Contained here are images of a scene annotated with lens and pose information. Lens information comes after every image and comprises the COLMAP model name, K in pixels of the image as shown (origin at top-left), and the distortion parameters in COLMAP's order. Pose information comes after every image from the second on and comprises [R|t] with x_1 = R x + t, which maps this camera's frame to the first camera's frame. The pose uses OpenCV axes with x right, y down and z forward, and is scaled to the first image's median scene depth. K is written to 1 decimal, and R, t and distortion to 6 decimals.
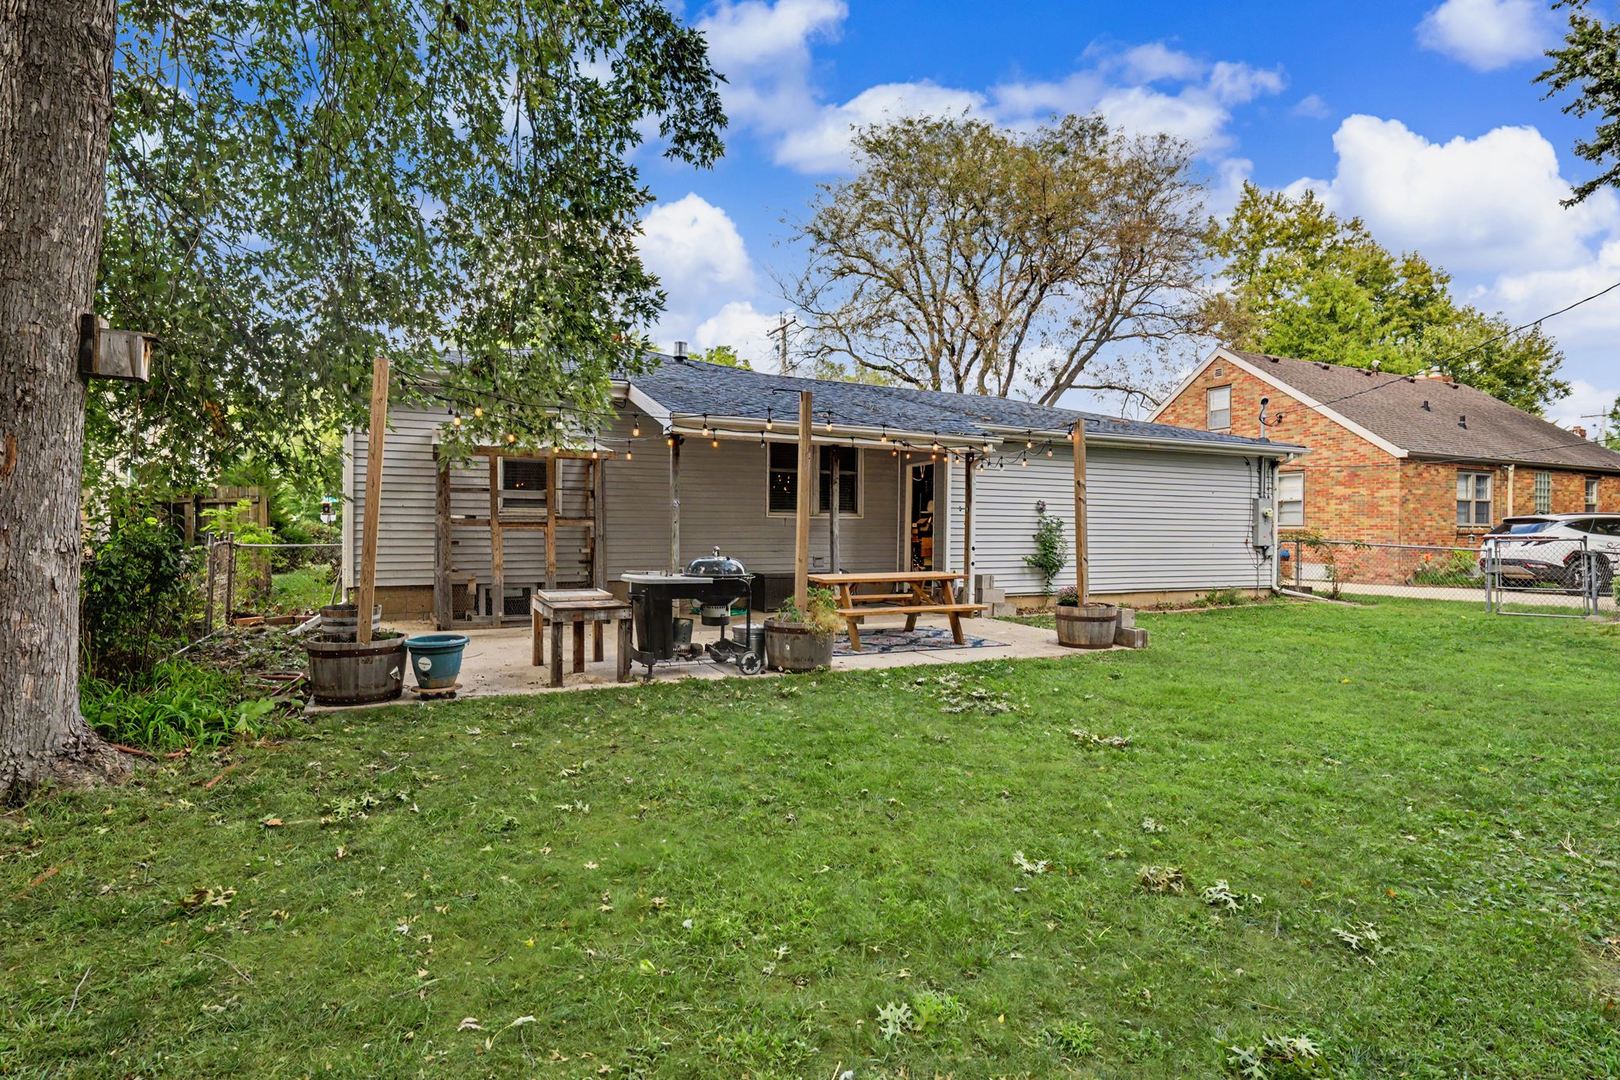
lens RADIAL K [[808.3, 0, 807.7], [0, 808.3, 540.5], [0, 0, 1]] dist [0.017583, 0.000421]
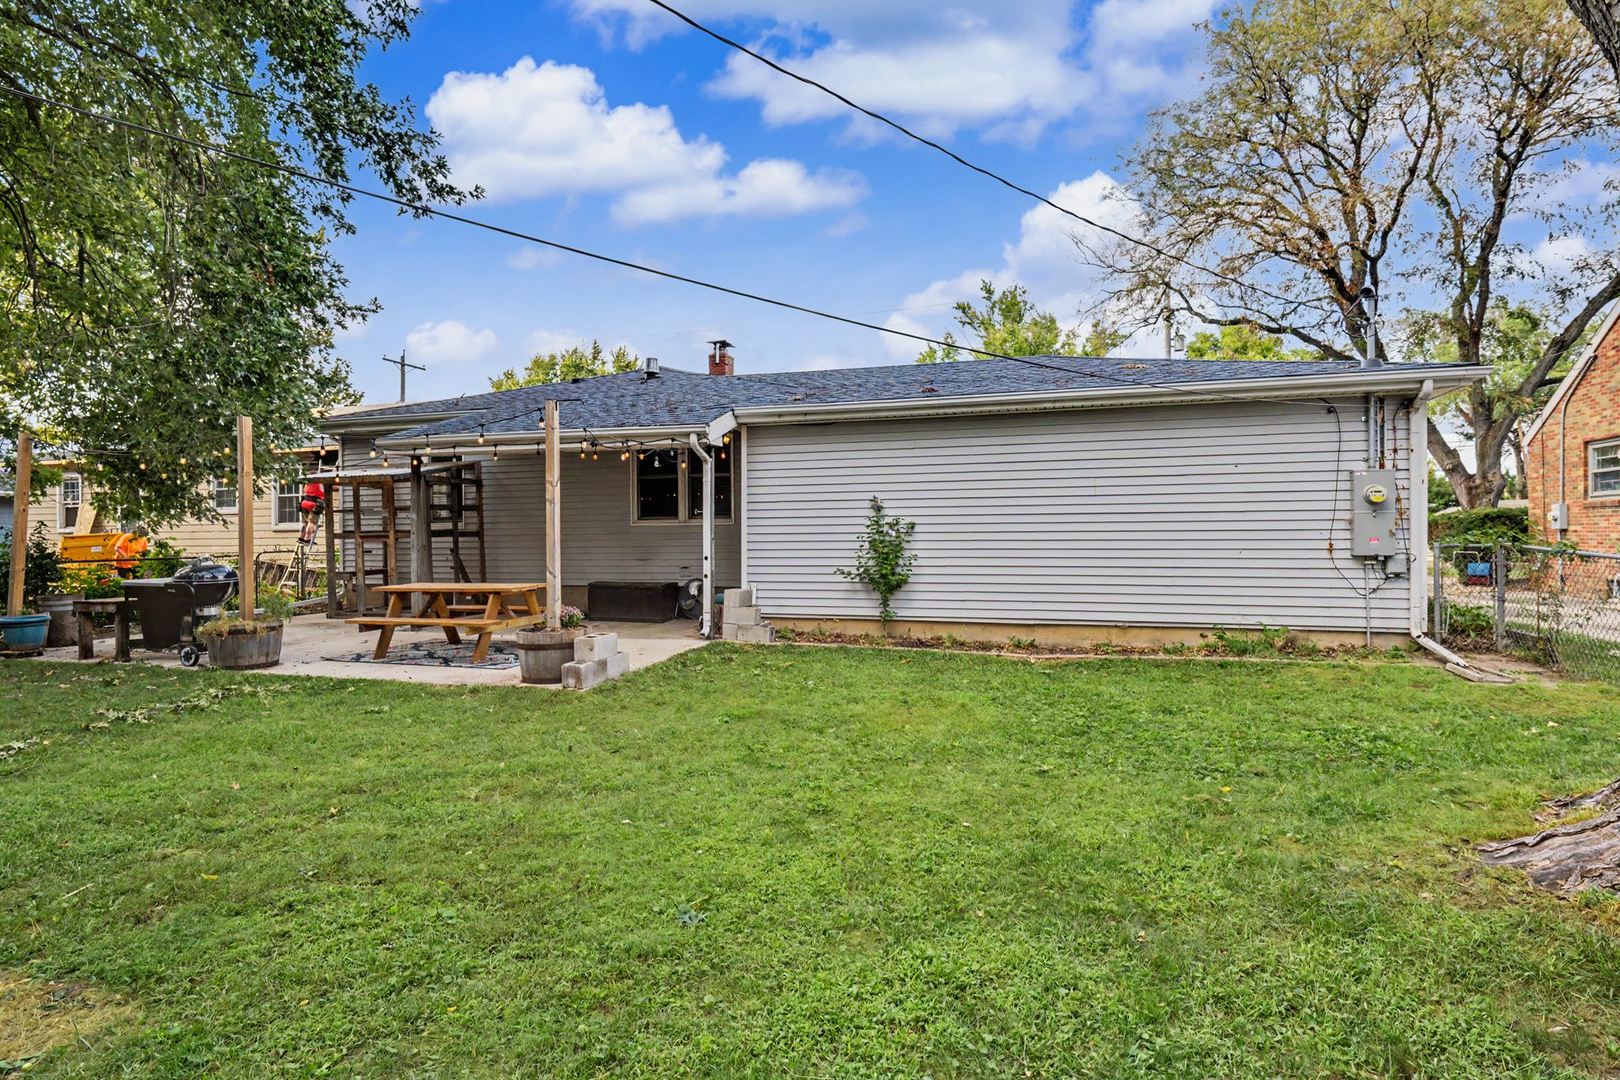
lens RADIAL K [[808.3, 0, 808.8], [0, 808.3, 542.2], [0, 0, 1]] dist [0.017583, 0.000421]
pose [[0.750427, -0.009515, -0.660885, 0.743700], [0.005366, 0.999951, -0.008304, 0.000540], [0.660932, 0.002685, 0.750441, 0.388408]]
